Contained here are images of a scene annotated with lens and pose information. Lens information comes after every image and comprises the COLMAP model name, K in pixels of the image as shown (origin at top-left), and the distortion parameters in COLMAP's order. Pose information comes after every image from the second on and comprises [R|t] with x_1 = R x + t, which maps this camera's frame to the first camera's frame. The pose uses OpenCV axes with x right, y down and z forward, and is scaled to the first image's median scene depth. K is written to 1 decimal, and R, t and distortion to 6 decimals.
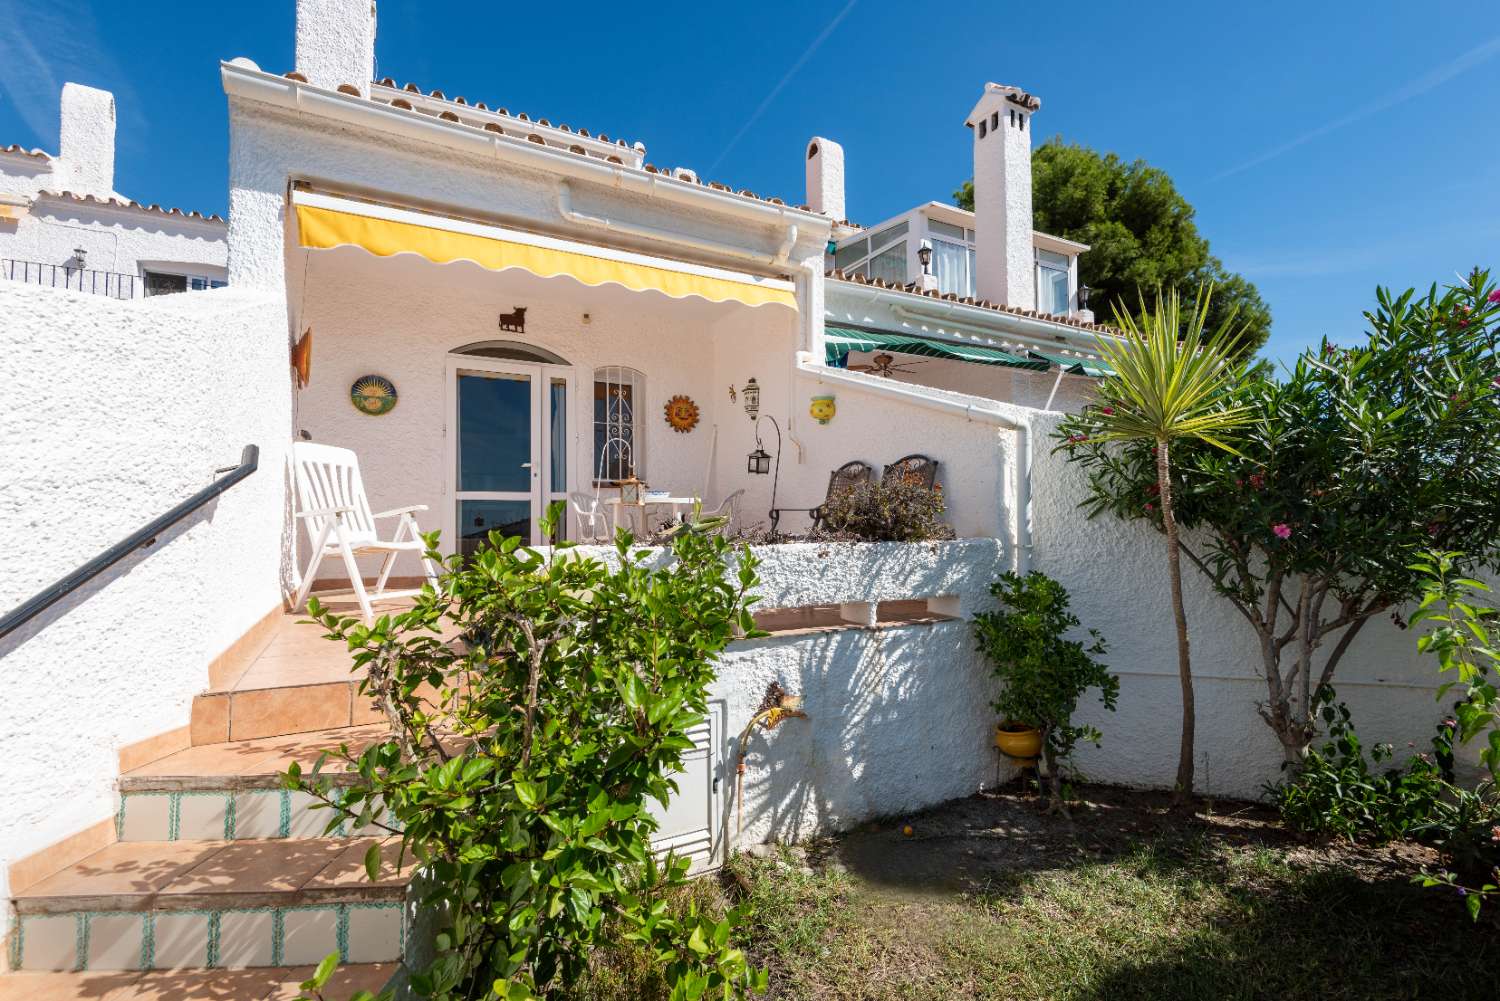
lens RADIAL K [[664.0, 0, 751.7], [0, 664.0, 507.1], [0, 0, 1]] dist [0.036081, -0.019109]
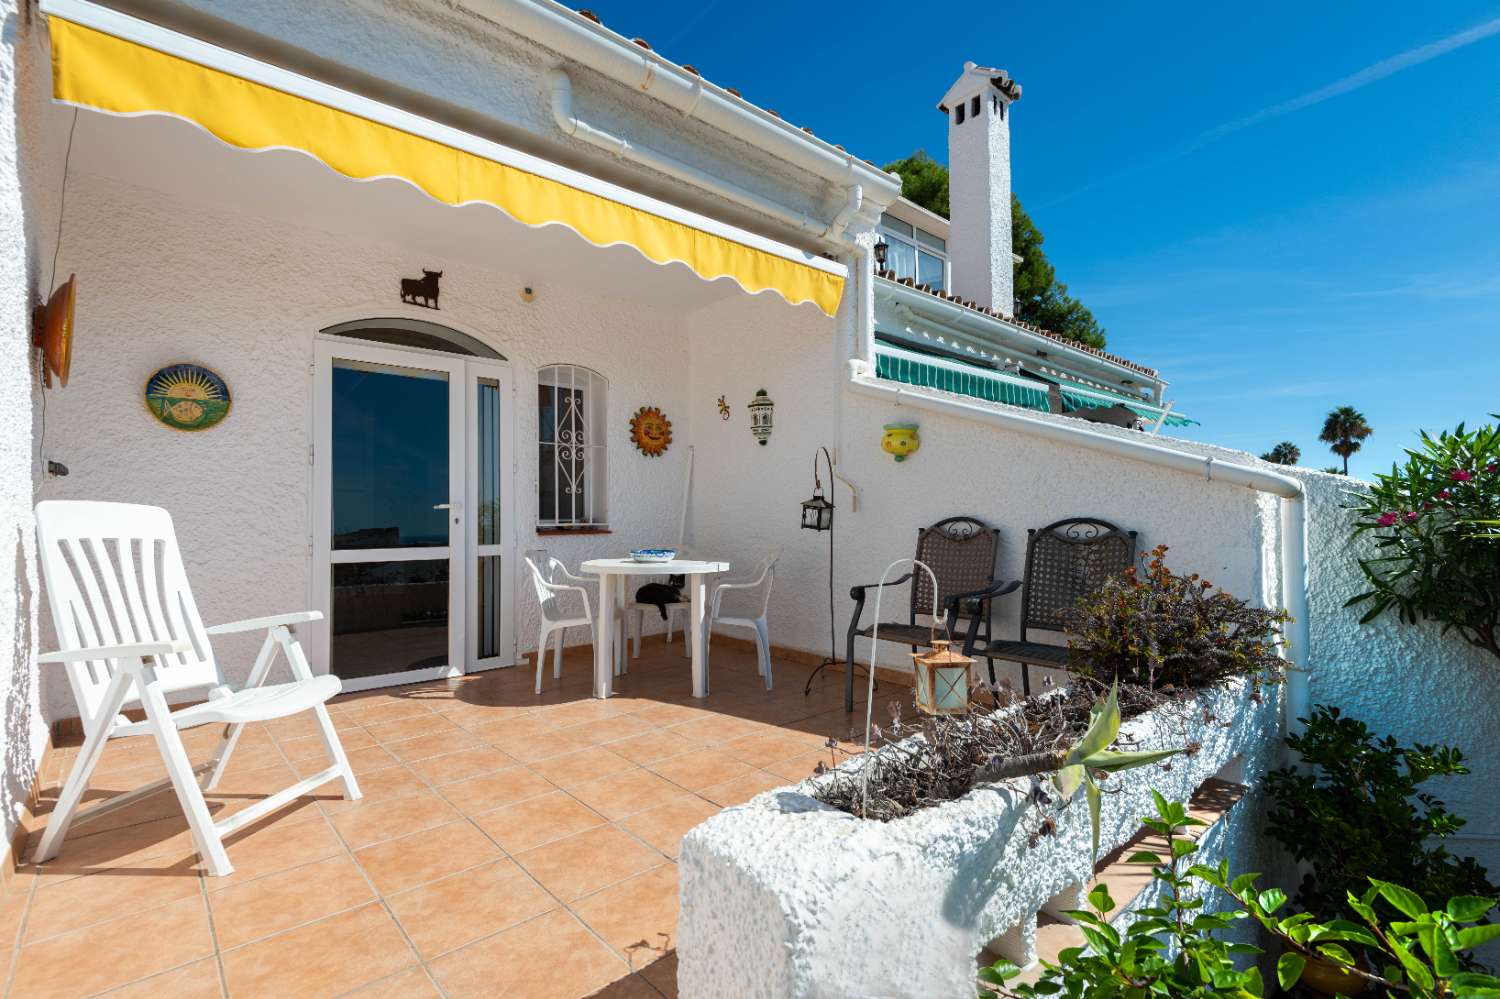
lens RADIAL K [[681.8, 0, 744.9], [0, 681.8, 507.8], [0, 0, 1]] dist [0.019455, -0.009880]
pose [[0.976964, 0.003993, 0.213368, -0.205276], [-0.004299, 0.999990, 0.000968, -0.069765], [-0.213362, -0.001863, 0.976972, 0.288686]]
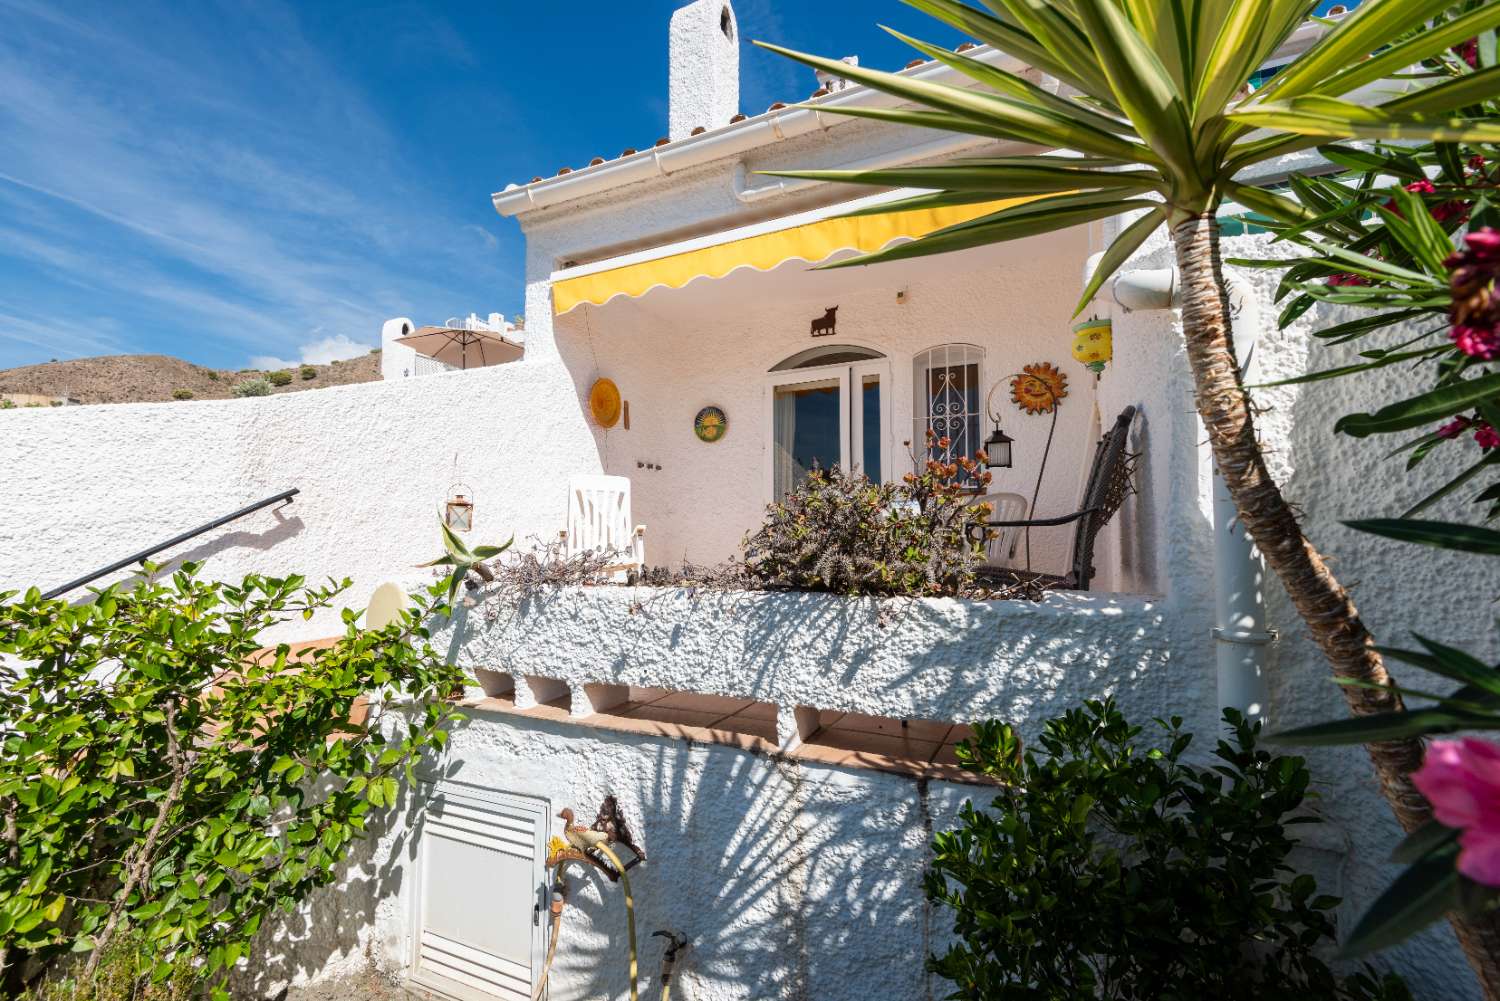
lens RADIAL K [[664.0, 0, 751.7], [0, 664.0, 507.1], [0, 0, 1]] dist [0.036081, -0.019109]
pose [[0.592746, -0.031330, -0.804780, 0.359804], [0.021390, 0.999503, -0.023156, -0.002229], [0.805105, -0.003489, 0.593122, 0.397175]]
